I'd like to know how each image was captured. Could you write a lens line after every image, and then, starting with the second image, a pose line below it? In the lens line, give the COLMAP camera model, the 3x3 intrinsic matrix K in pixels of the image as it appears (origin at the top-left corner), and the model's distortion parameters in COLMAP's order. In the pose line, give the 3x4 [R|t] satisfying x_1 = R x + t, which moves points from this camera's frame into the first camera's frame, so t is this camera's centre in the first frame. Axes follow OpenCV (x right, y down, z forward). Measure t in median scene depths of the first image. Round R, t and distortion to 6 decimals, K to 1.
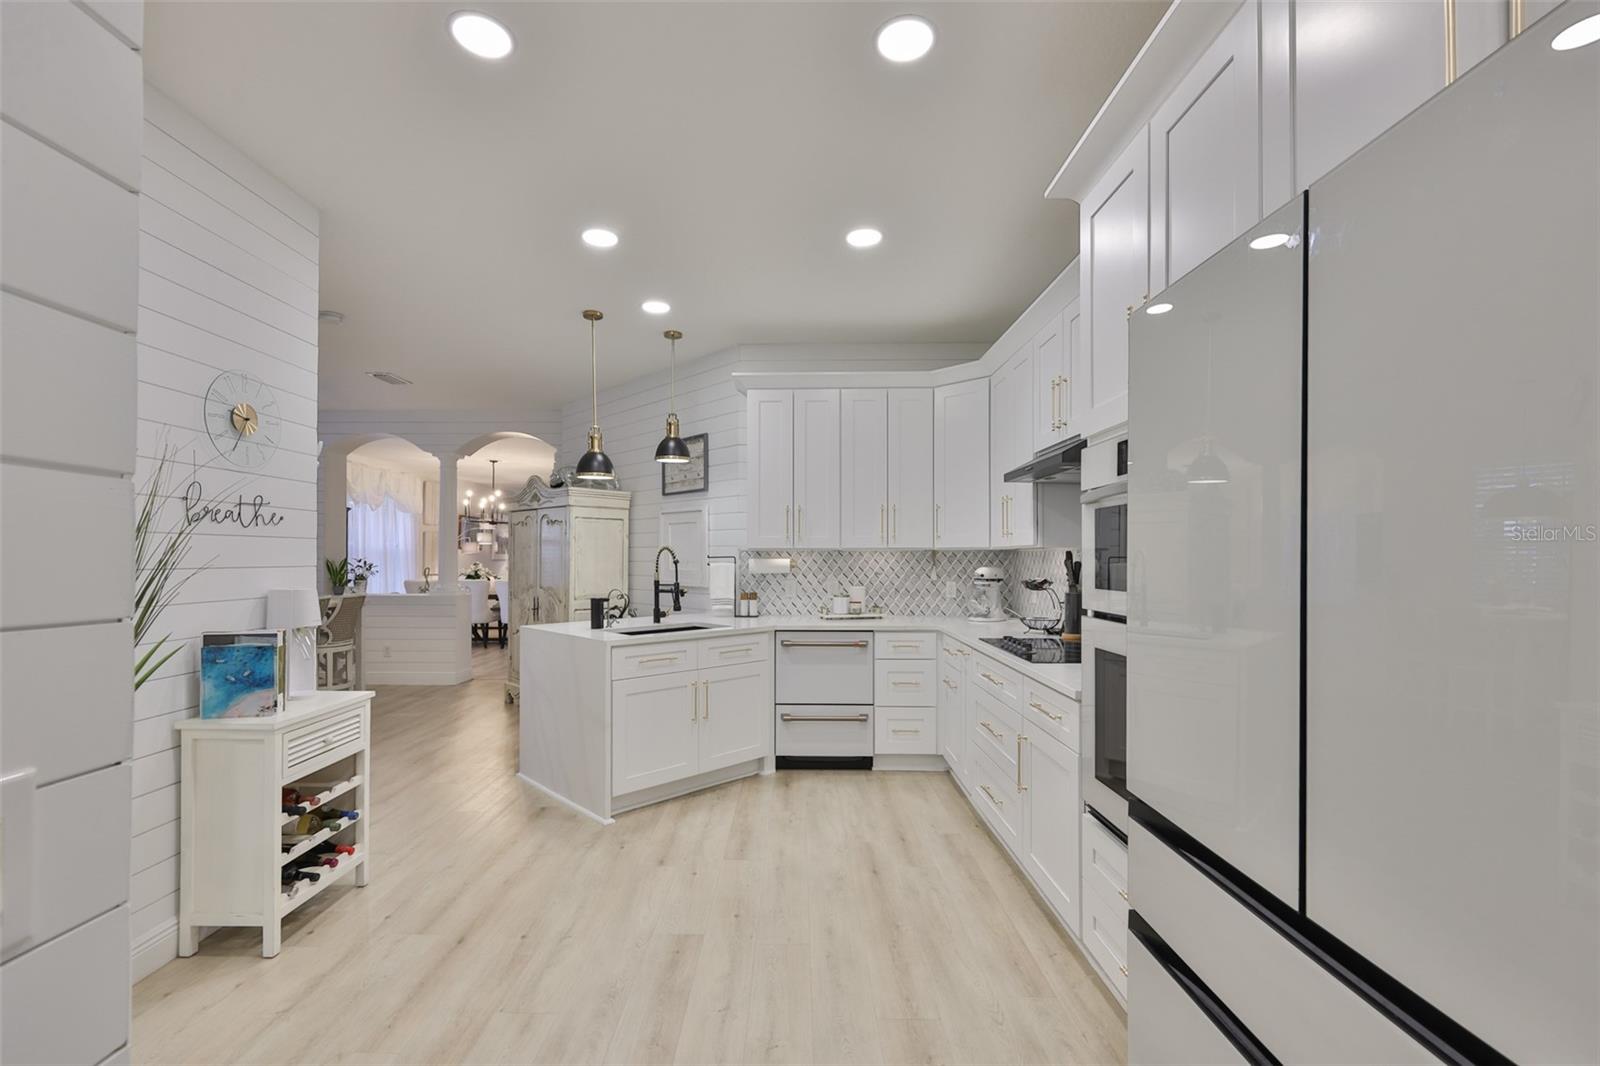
lens RADIAL K [[701.0, 0, 761.8], [0, 701.0, 548.9], [0, 0, 1]] dist [0.000800, 0.000926]
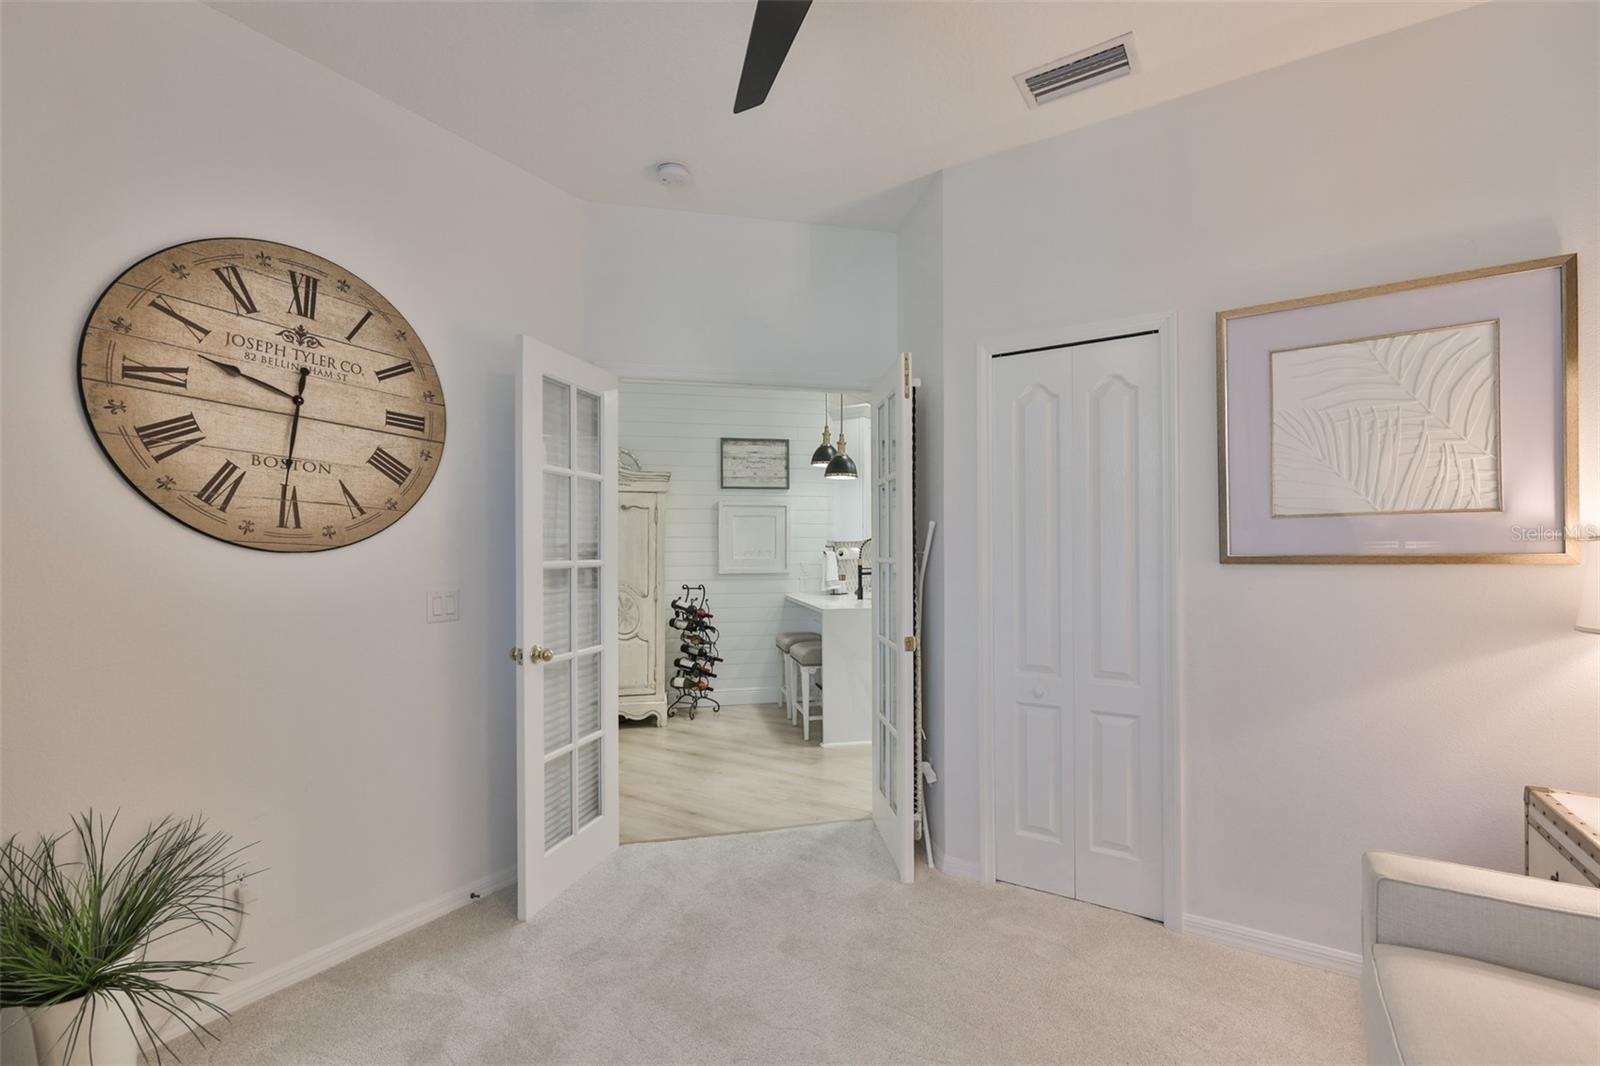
lens RADIAL K [[701.0, 0, 799.1], [0, 701.0, 532.9], [0, 0, 1]] dist [0.000800, 0.000926]
pose [[0.501160, 0.014820, 0.865228, -1.154623], [-0.006177, 0.999889, -0.013549, 0.004883], [-0.865332, 0.001446, 0.501196, 0.441880]]
